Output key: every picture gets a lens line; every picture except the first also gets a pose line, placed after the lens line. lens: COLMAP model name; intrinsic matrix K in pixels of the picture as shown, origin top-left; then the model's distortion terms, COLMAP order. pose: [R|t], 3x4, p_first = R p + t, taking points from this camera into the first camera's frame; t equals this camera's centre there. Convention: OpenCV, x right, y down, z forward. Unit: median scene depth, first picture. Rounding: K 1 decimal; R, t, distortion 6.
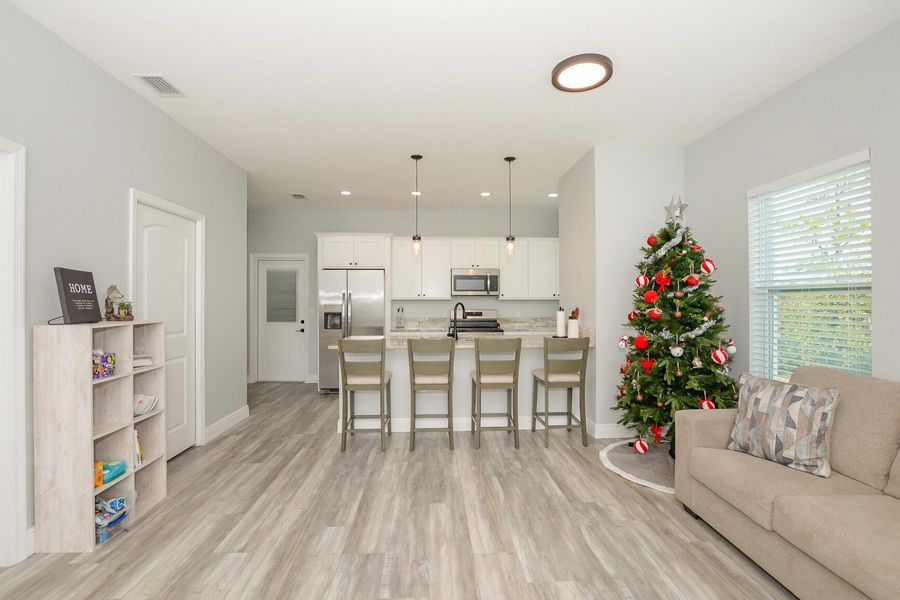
lens RADIAL K [[395.8, 0, 447.2], [0, 395.8, 293.2], [0, 0, 1]] dist [-0.027667, 0.000659]
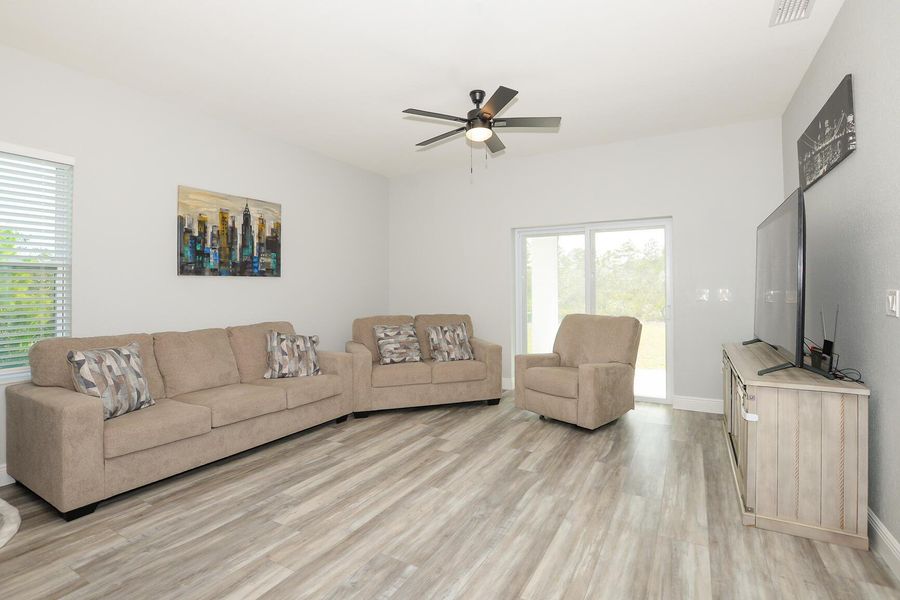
lens RADIAL K [[423.9, 0, 462.9], [0, 423.9, 283.0], [0, 0, 1]] dist [-0.027301, 0.002725]
pose [[-0.854713, 0.012392, 0.518952, -0.573991], [-0.002662, 0.999597, -0.028254, 0.058703], [-0.519093, -0.025531, -0.854336, 1.284327]]
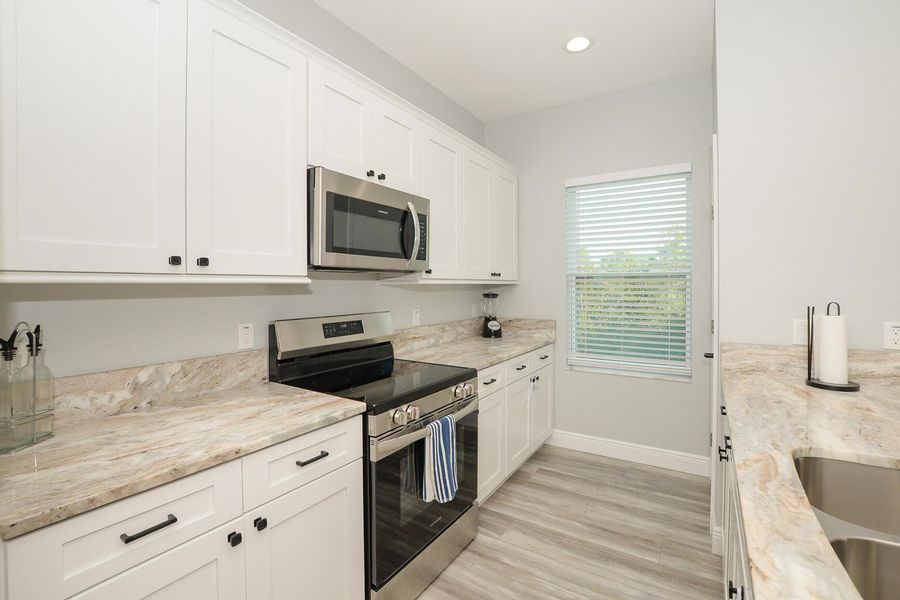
lens RADIAL K [[395.8, 0, 449.8], [0, 395.8, 282.5], [0, 0, 1]] dist [-0.027667, 0.000659]
pose [[0.566806, 0.007342, 0.823818, -0.375628], [-0.015698, 0.999875, 0.001890, 0.034674], [-0.823702, -0.014003, 0.566851, 1.922171]]
